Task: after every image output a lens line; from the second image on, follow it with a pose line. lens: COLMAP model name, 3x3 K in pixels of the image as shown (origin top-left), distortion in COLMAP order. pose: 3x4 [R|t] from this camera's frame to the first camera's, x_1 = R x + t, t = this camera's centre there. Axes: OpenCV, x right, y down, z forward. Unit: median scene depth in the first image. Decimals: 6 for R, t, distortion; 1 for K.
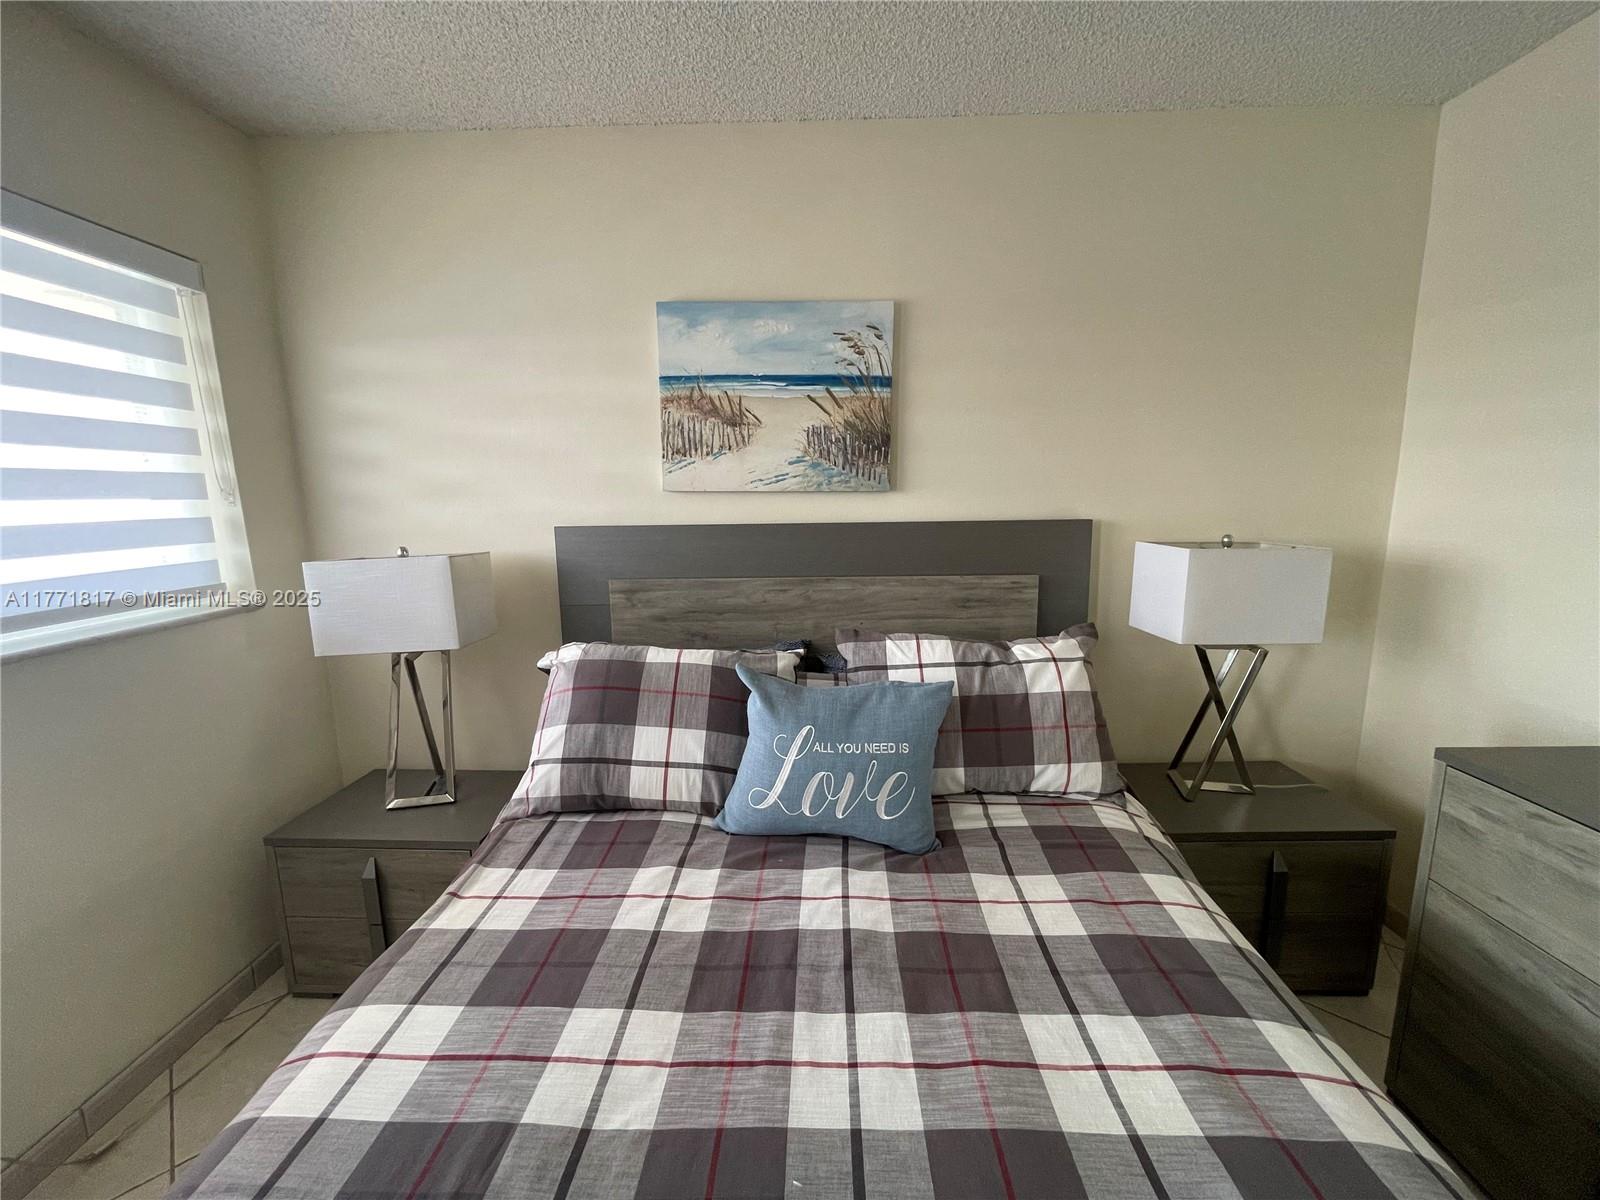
lens RADIAL K [[656.0, 0, 803.5], [0, 656.0, 594.4], [0, 0, 1]] dist [-0.002998, 0.000765]
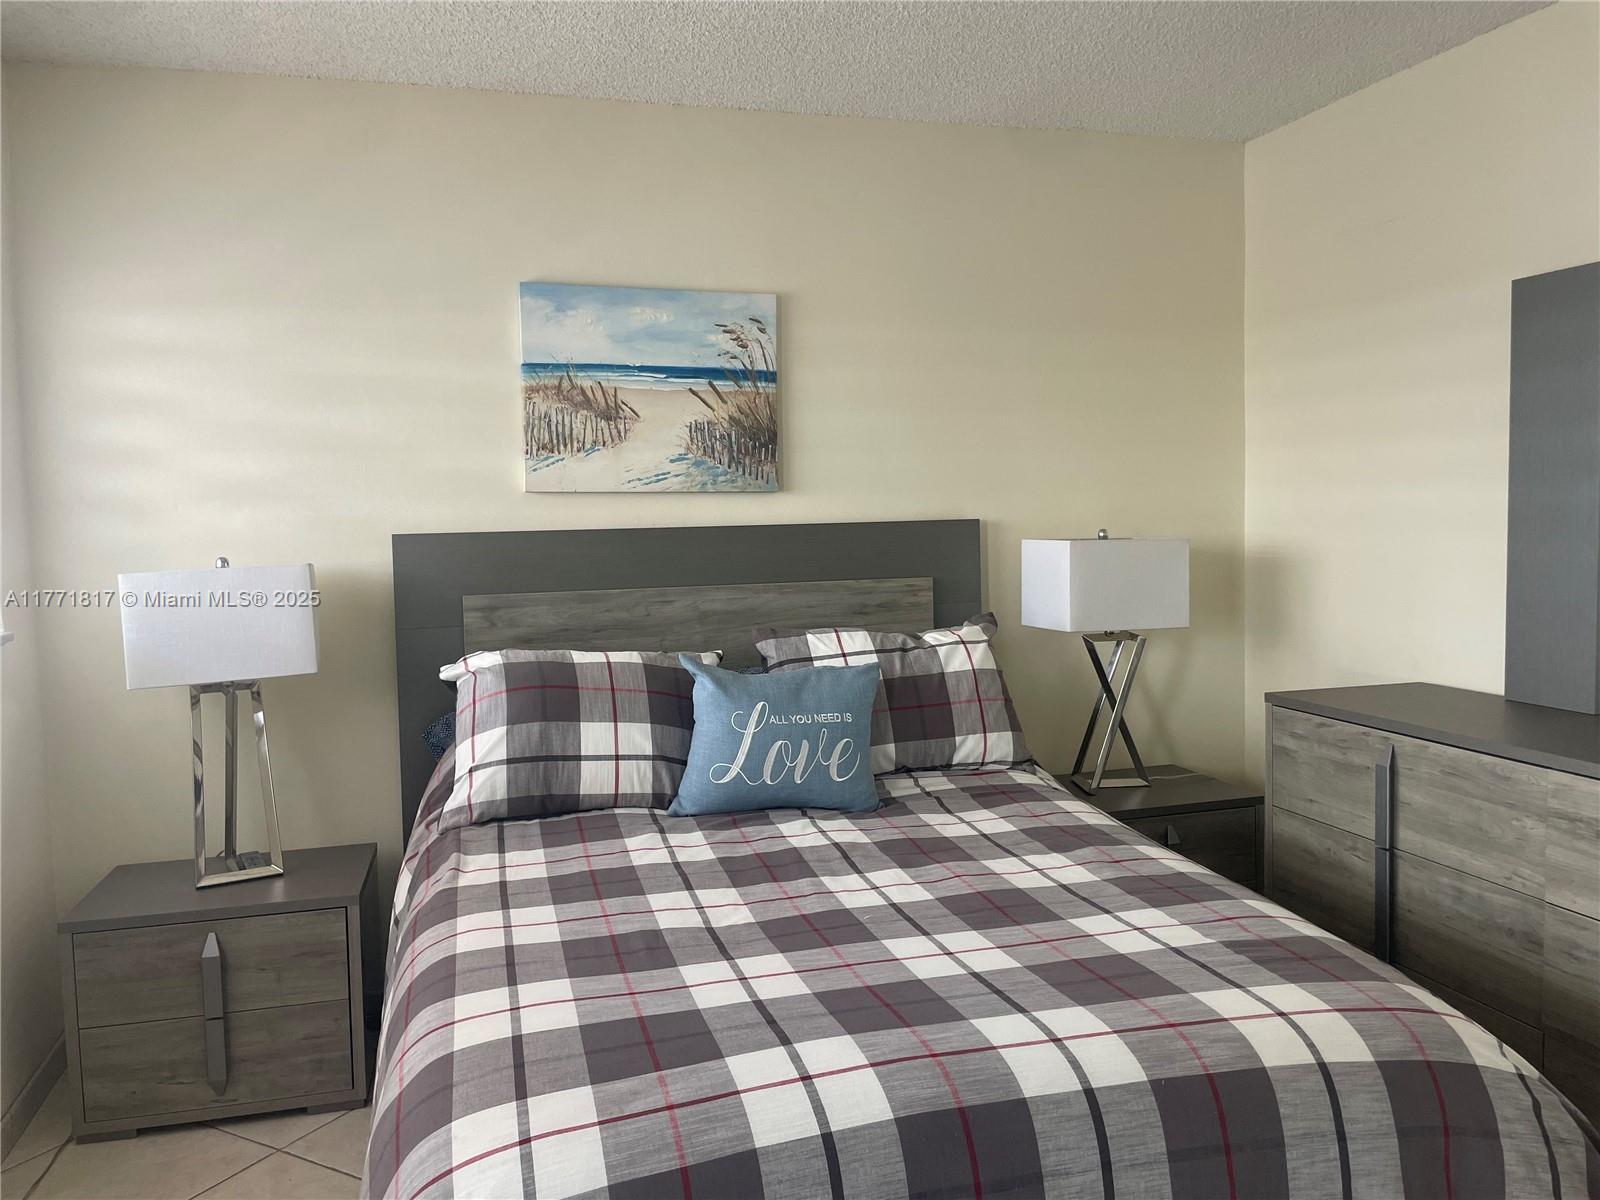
lens RADIAL K [[1208.7, 0, 798.1], [0, 1208.7, 574.5], [0, 0, 1]] dist [0.069247, -0.071455]
pose [[0.955175, -0.023696, 0.295093, -0.394709], [0.056204, 0.993177, -0.102175, 0.153785], [-0.290658, 0.114180, 0.949990, -0.700674]]
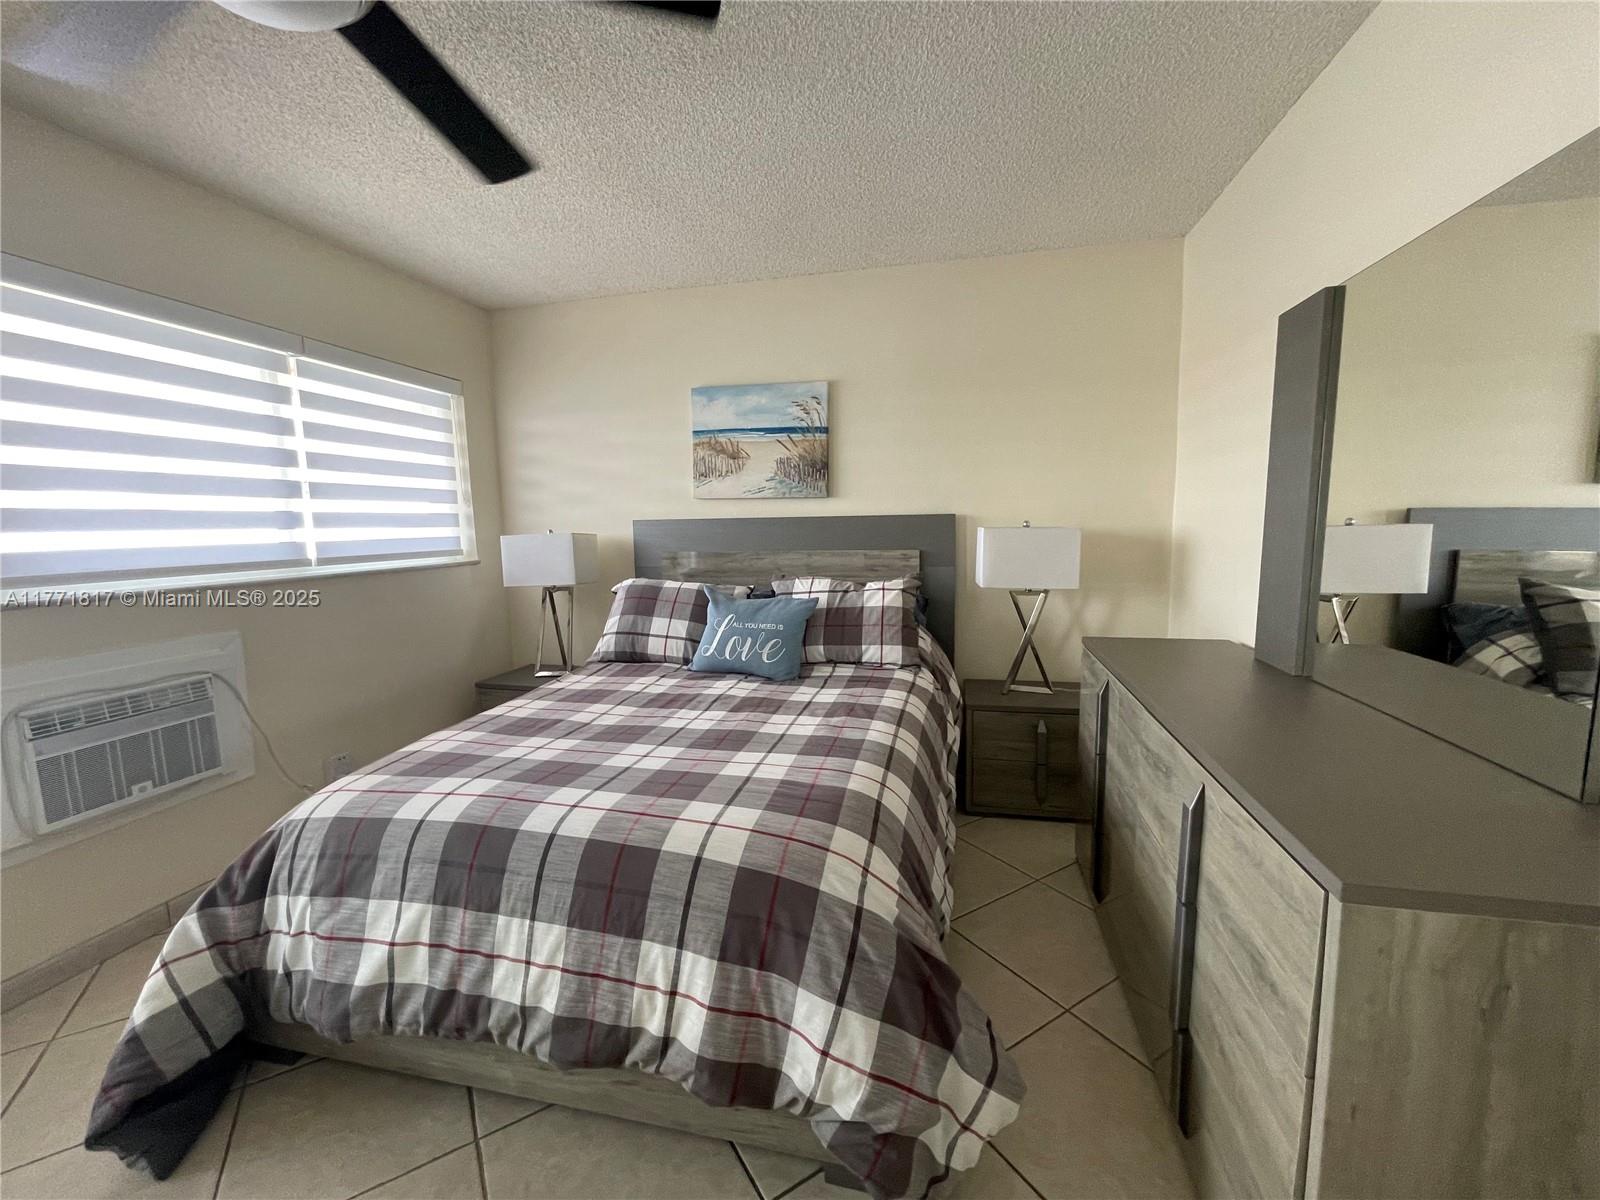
lens RADIAL K [[656.0, 0, 805.7], [0, 656.0, 594.7], [0, 0, 1]] dist [-0.002998, 0.000765]
pose [[0.978355, 0.020506, -0.205915, 0.470153], [-0.029741, 0.998681, -0.041852, 0.168314], [0.204785, 0.047070, 0.977675, -0.637961]]
